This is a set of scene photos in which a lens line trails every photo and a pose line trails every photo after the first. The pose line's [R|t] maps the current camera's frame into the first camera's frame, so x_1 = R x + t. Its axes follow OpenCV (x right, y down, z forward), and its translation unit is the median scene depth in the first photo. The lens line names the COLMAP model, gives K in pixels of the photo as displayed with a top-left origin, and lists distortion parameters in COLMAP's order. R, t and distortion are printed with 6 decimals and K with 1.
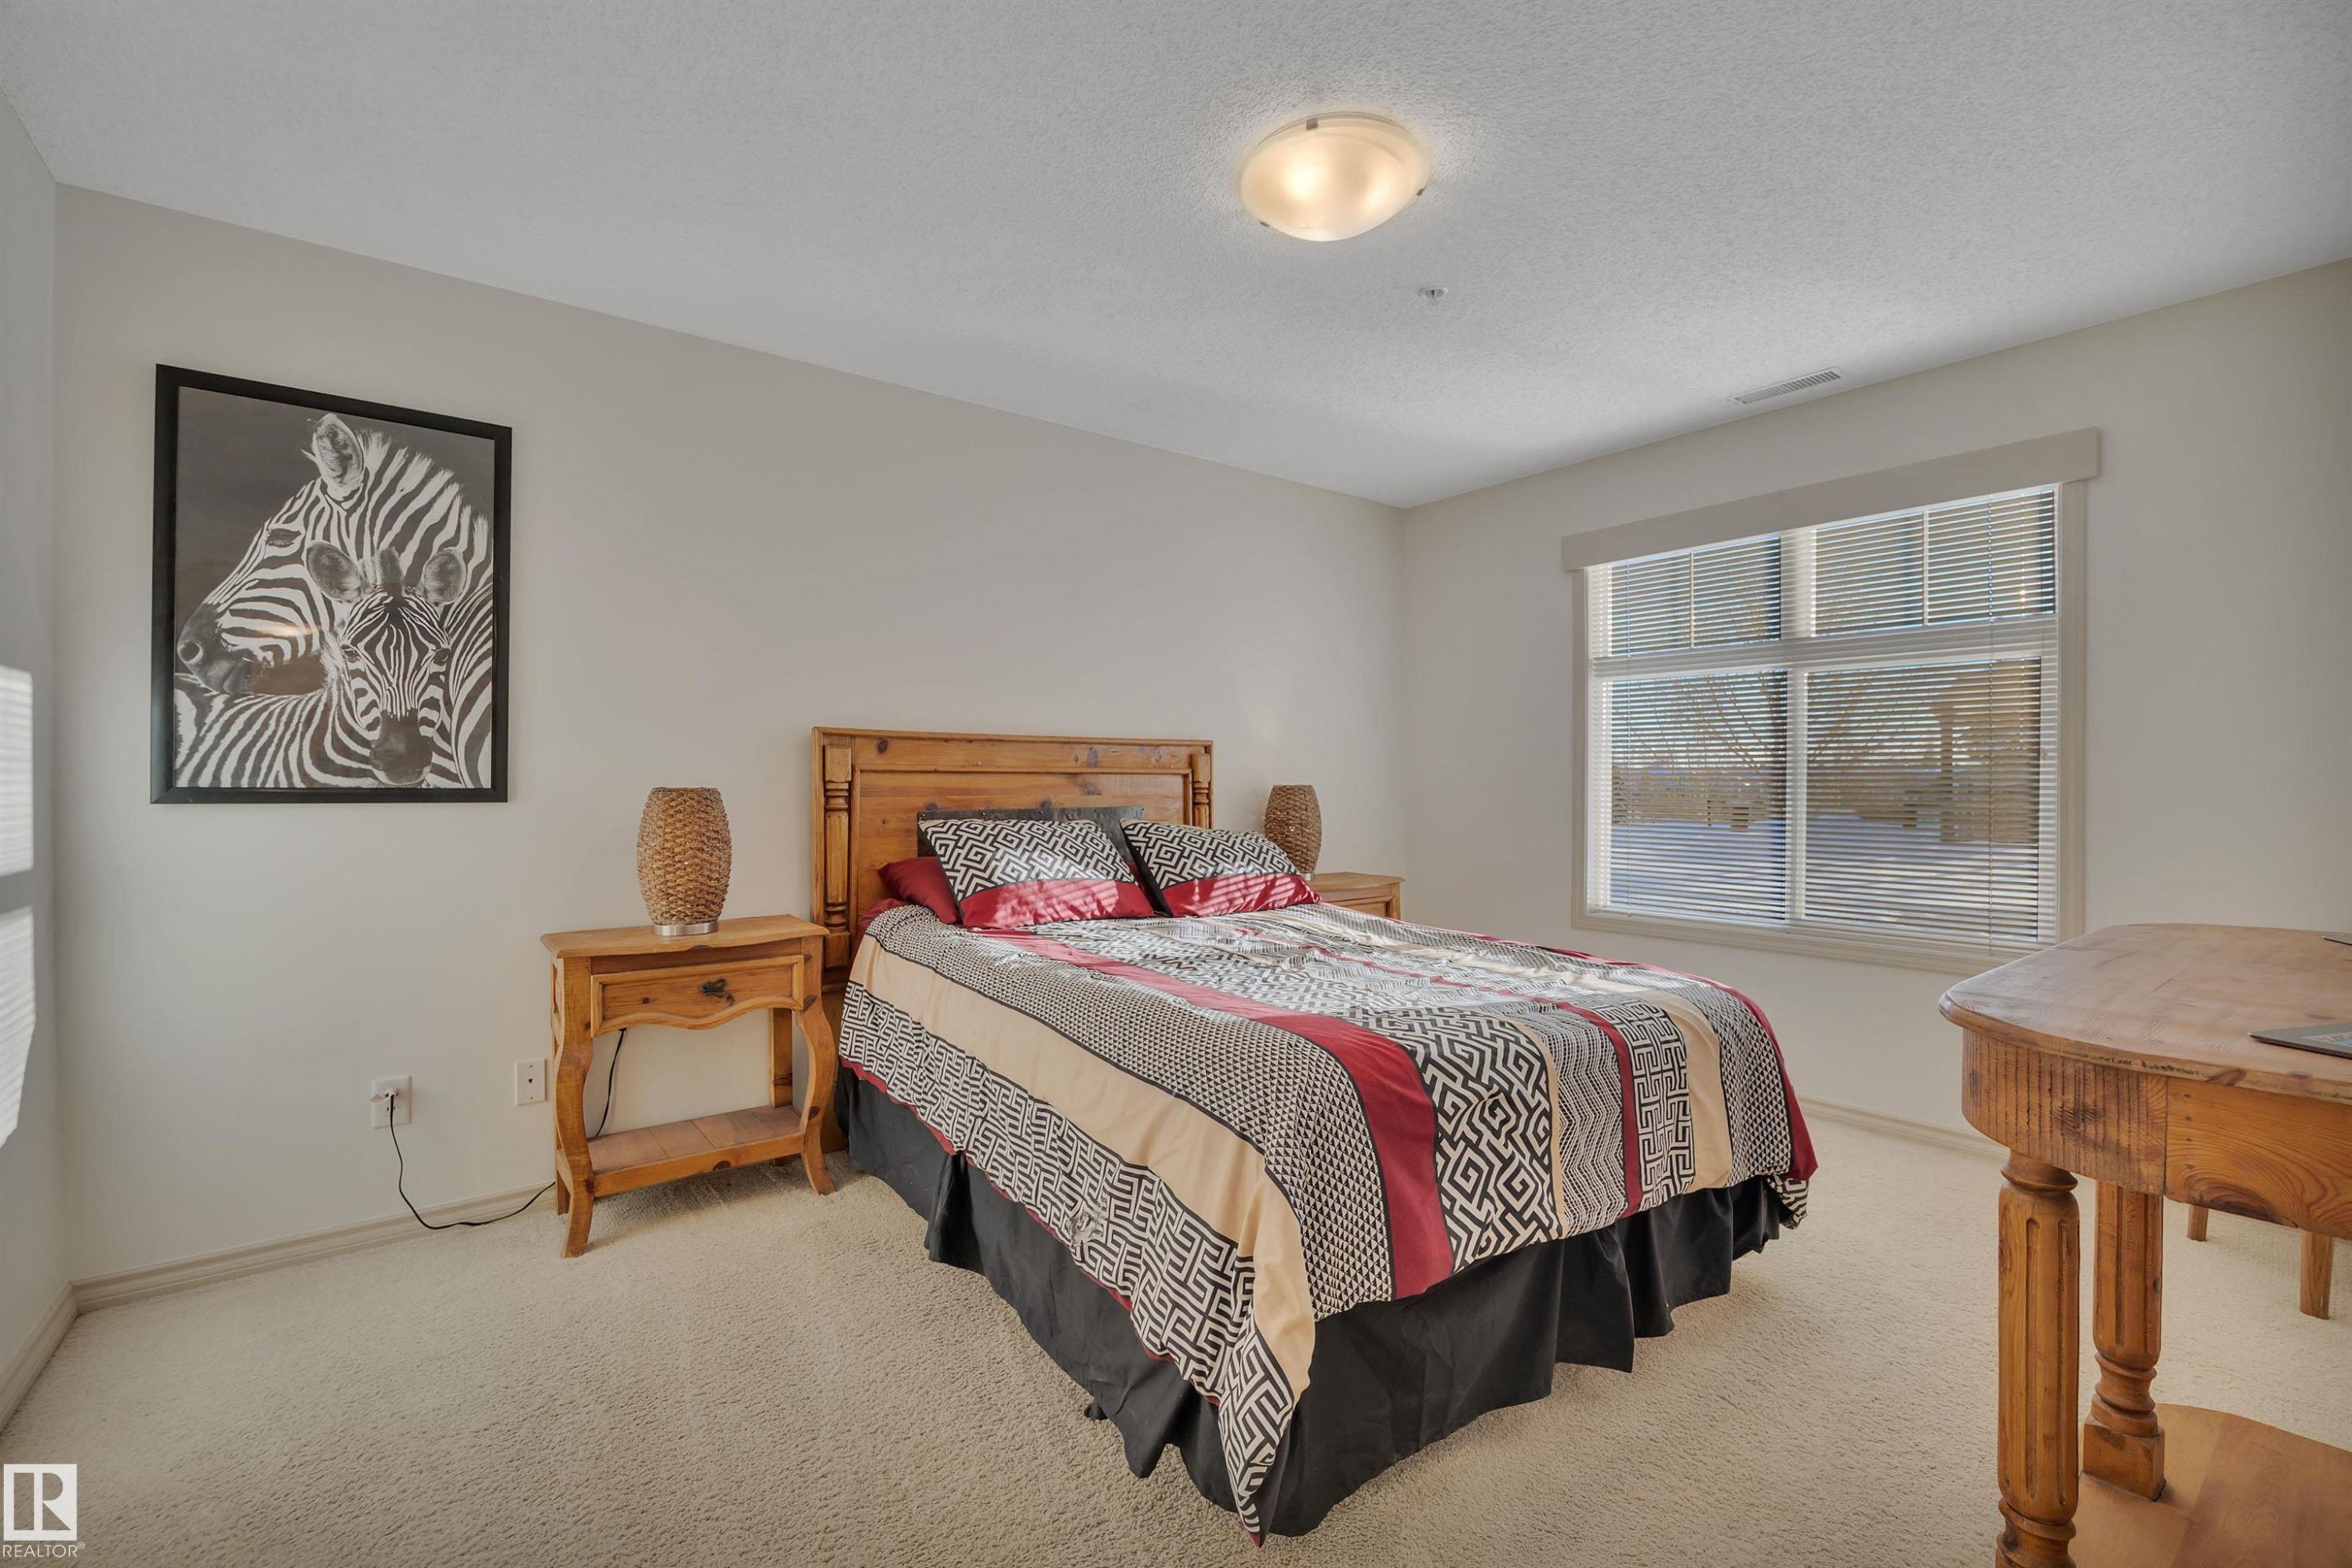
lens RADIAL K [[1100.9, 0, 1176.0], [0, 1100.9, 784.0], [0, 0, 1]] dist [-0.001679, -0.000058]
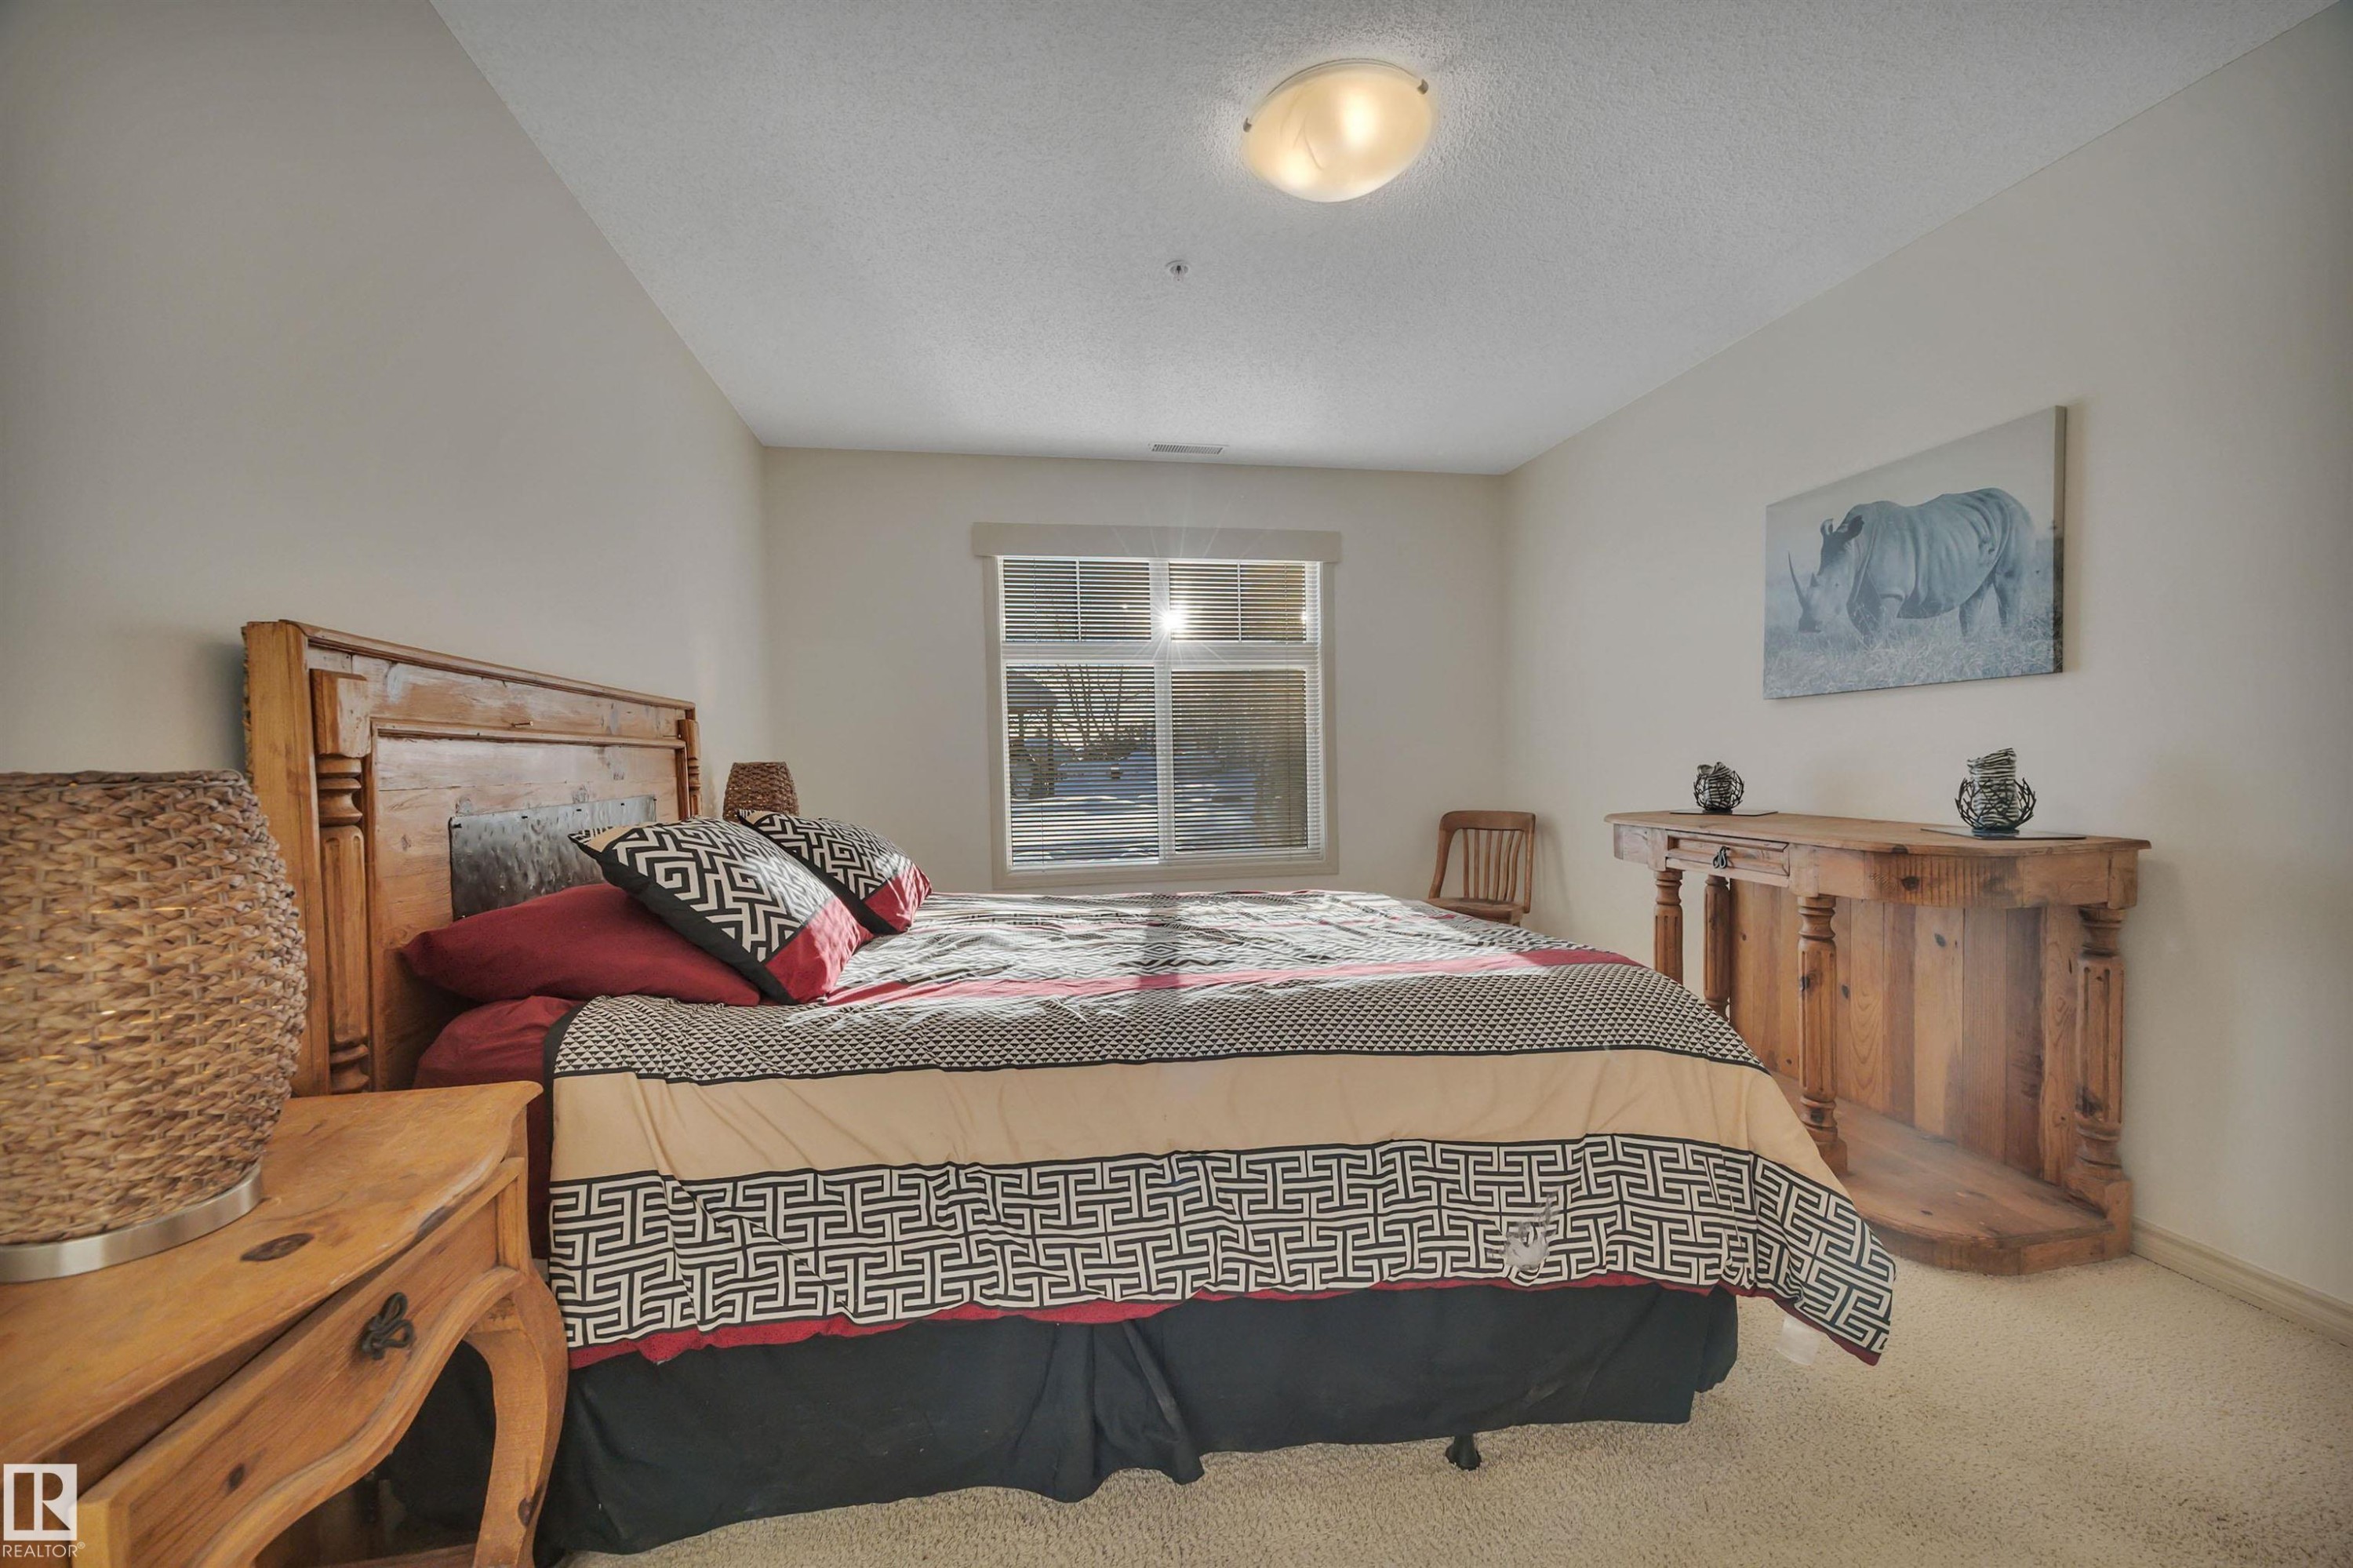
lens RADIAL K [[939.2, 0, 1176.5], [0, 939.2, 784.0], [0, 0, 1]] dist [0.014452, 0.000027]
pose [[0.433475, -0.037133, 0.900400, -0.500117], [0.027557, 0.999230, 0.027943, 0.007057], [-0.900744, 0.012700, 0.434164, 0.547214]]
